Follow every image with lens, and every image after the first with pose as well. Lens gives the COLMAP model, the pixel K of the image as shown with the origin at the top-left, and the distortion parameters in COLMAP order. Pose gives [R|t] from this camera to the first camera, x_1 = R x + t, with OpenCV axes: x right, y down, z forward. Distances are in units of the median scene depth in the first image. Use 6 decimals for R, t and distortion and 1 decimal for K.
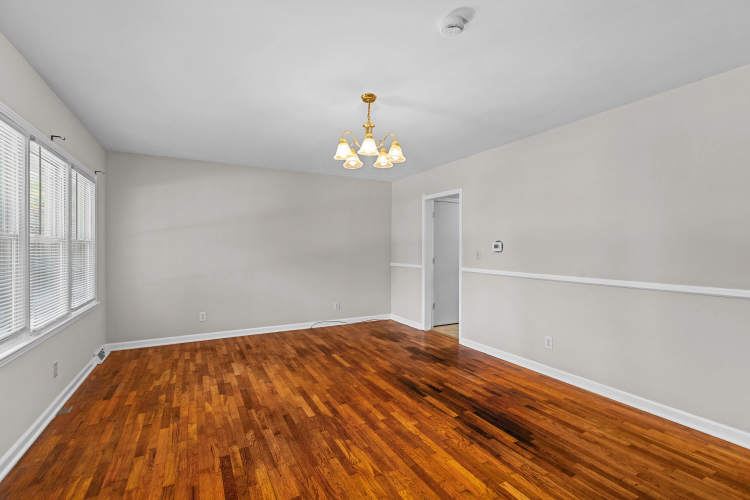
lens RADIAL K [[338.6, 0, 371.7], [0, 338.6, 239.9], [0, 0, 1]] dist [0.000912, -0.000069]
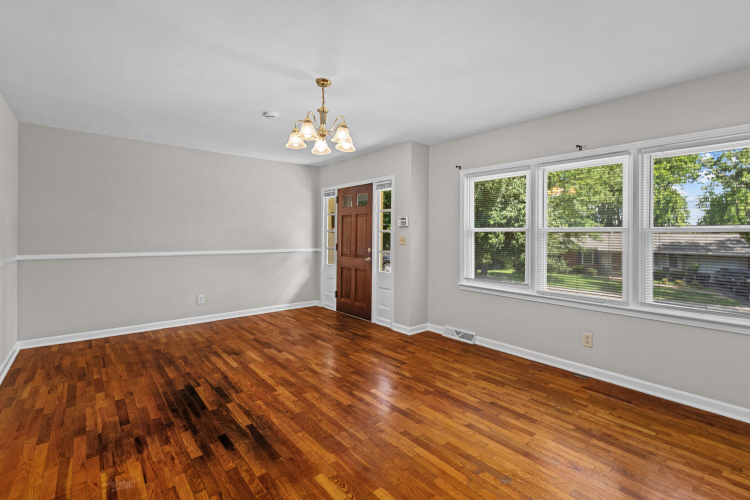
lens RADIAL K [[338.6, 0, 371.7], [0, 338.6, 239.9], [0, 0, 1]] dist [0.000912, -0.000069]
pose [[-0.976974, -0.008811, -0.213174, 0.052676], [-0.006843, 0.999927, -0.009966, 0.045614], [0.213247, -0.008278, -0.976963, 1.829671]]
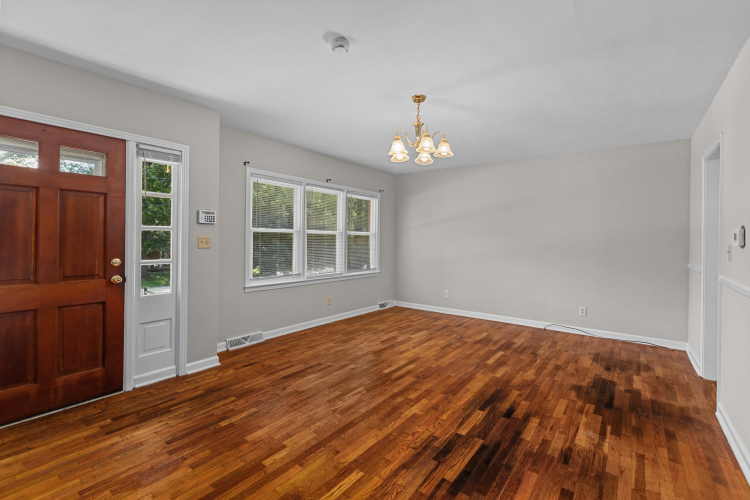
lens RADIAL K [[338.6, 0, 371.7], [0, 338.6, 239.9], [0, 0, 1]] dist [0.000912, -0.000069]
pose [[0.412391, 0.006823, -0.910981, 0.828455], [0.011447, 0.999854, 0.012671, 0.016099], [0.910935, -0.015653, 0.412253, 0.401575]]
